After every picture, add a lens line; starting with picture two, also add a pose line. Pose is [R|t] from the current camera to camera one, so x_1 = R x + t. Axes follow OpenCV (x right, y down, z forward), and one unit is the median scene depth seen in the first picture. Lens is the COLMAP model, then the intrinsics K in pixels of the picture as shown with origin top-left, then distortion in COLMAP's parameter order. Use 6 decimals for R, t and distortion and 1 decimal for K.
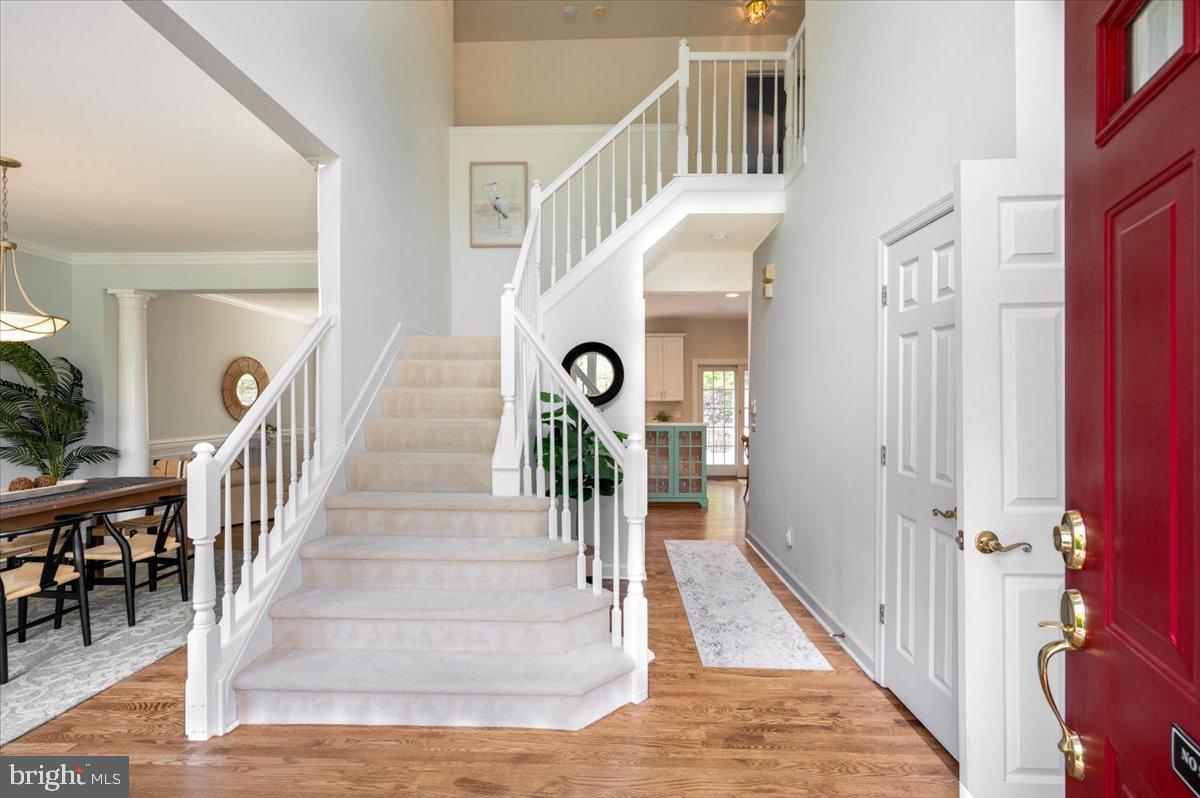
lens RADIAL K [[542.9, 0, 598.5], [0, 542.9, 400.3], [0, 0, 1]] dist [0.001325, 0.000541]
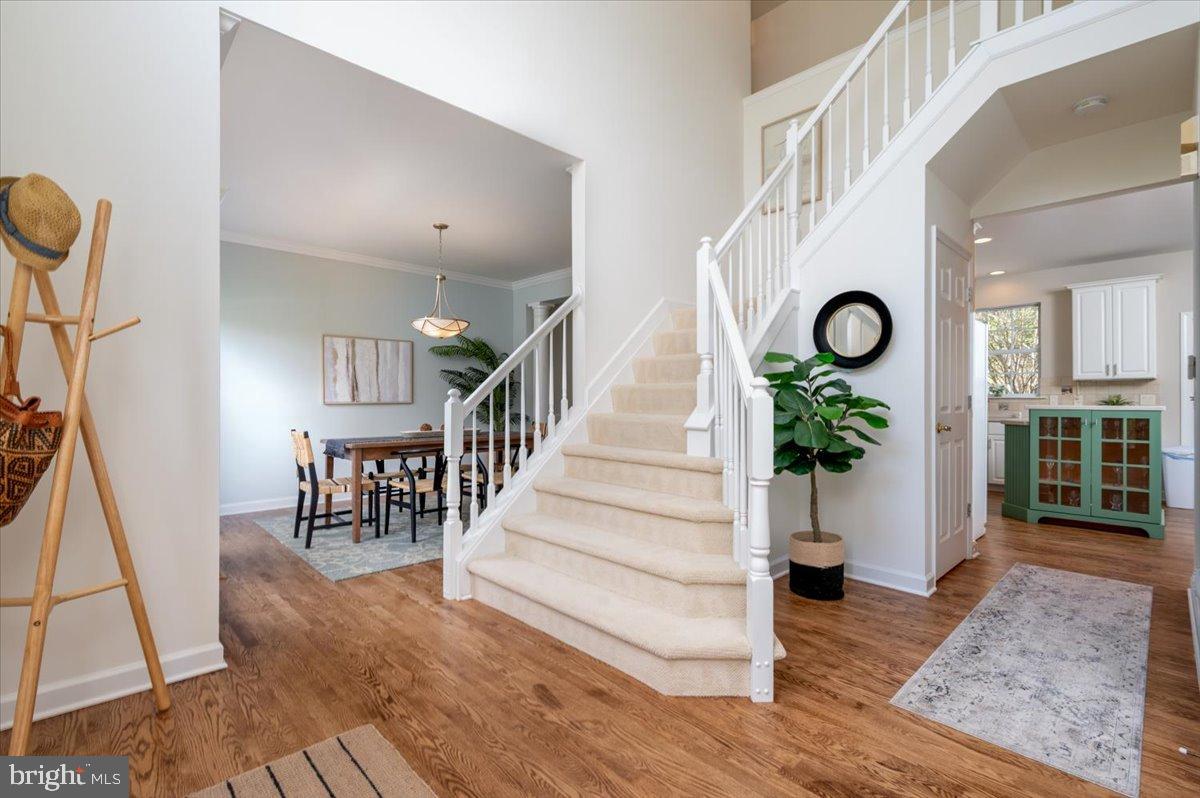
lens RADIAL K [[542.9, 0, 596.3], [0, 542.9, 398.8], [0, 0, 1]] dist [0.001325, 0.000541]
pose [[0.715132, -0.000502, -0.698989, 0.394612], [-0.000889, 0.999998, -0.001627, 0.080359], [0.698988, 0.001784, 0.715131, 0.194493]]
